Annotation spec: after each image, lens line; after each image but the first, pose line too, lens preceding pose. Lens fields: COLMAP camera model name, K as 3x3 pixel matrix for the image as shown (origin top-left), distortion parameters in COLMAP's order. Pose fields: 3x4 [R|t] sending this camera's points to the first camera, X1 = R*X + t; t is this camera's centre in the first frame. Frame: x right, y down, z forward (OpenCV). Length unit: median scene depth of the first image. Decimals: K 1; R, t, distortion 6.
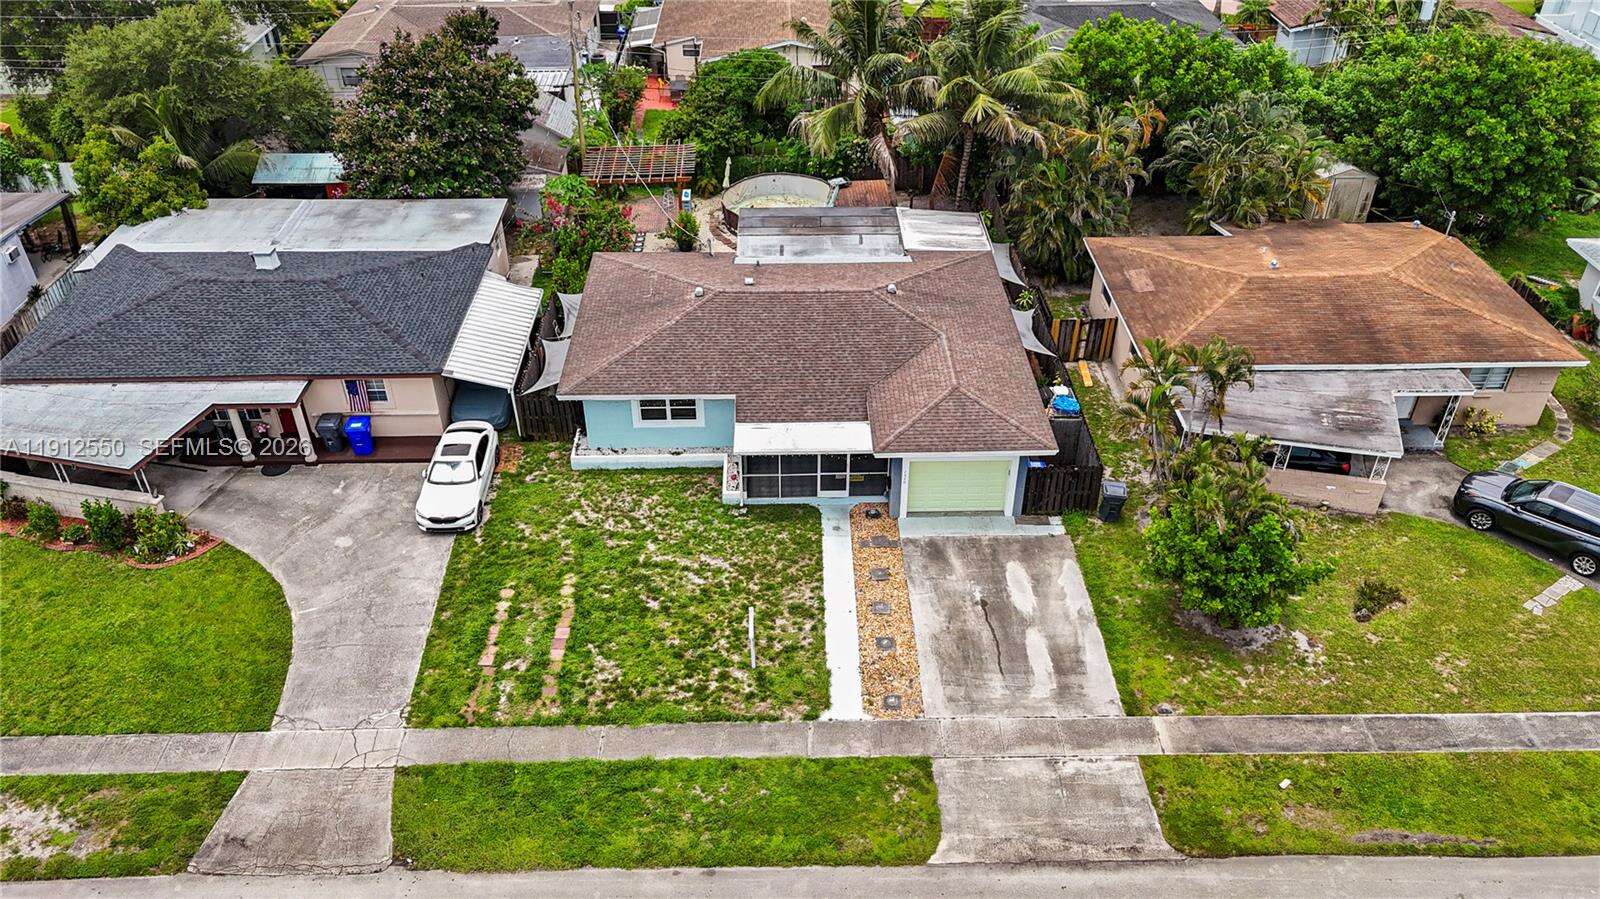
lens RADIAL K [[1183.9, 0, 803.6], [0, 1183.9, 441.7], [0, 0, 1]] dist [0.099292, -0.121496]
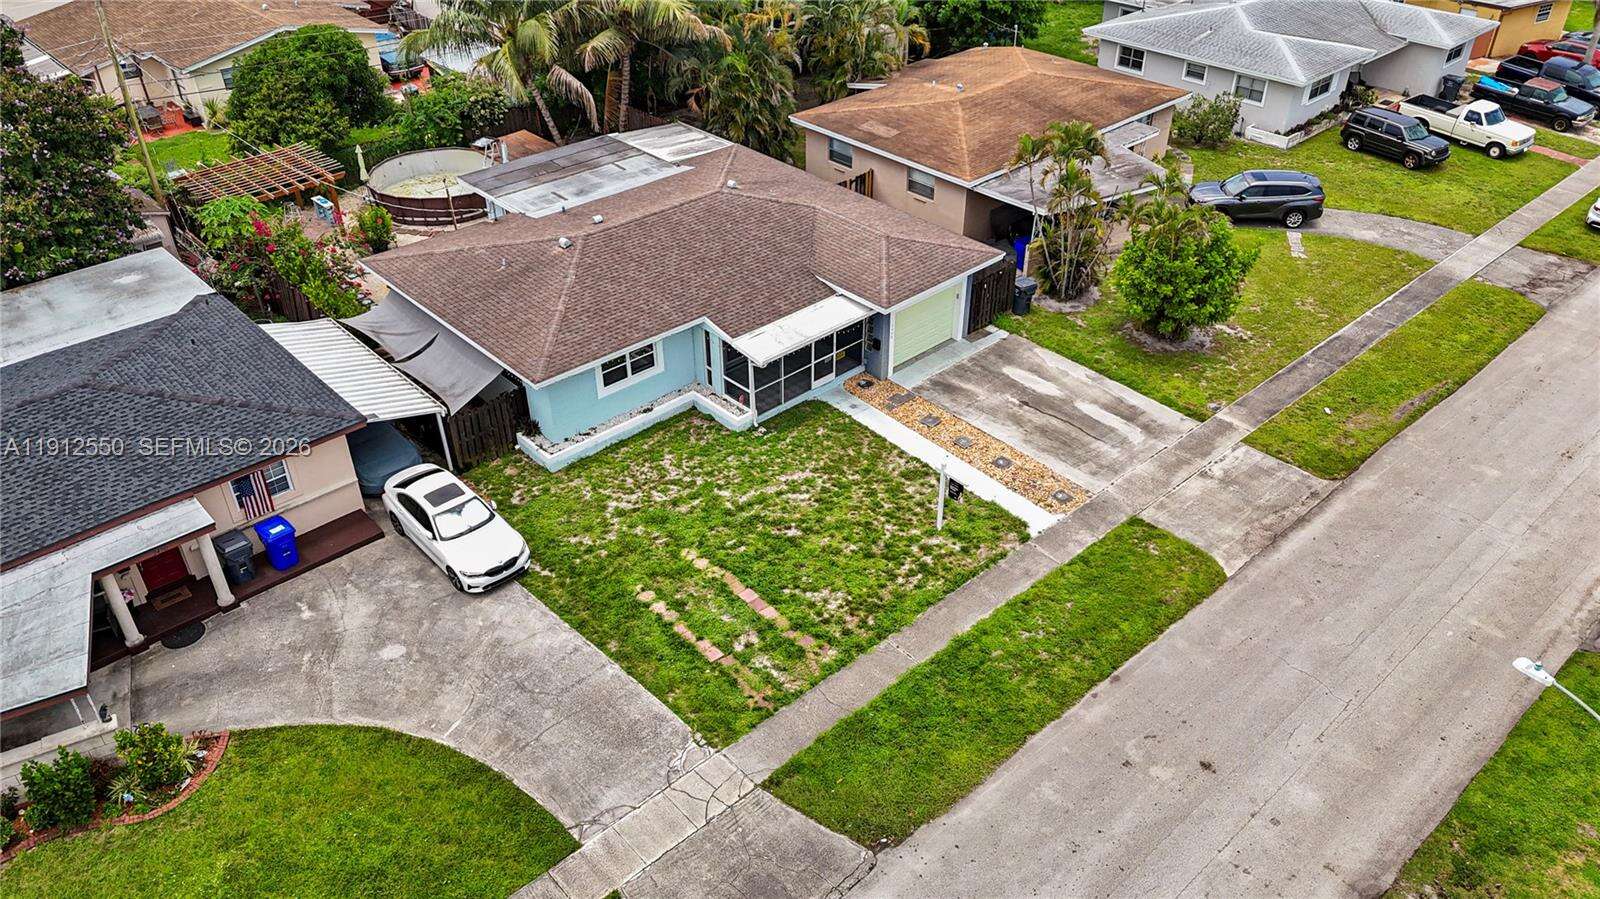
lens RADIAL K [[1183.9, 0, 803.6], [0, 1183.9, 441.7], [0, 0, 1]] dist [0.099292, -0.121496]
pose [[0.749565, -0.374538, 0.545777, -0.553849], [0.383050, 0.917876, 0.103812, -0.017272], [-0.539837, 0.131247, 0.831475, 0.214724]]
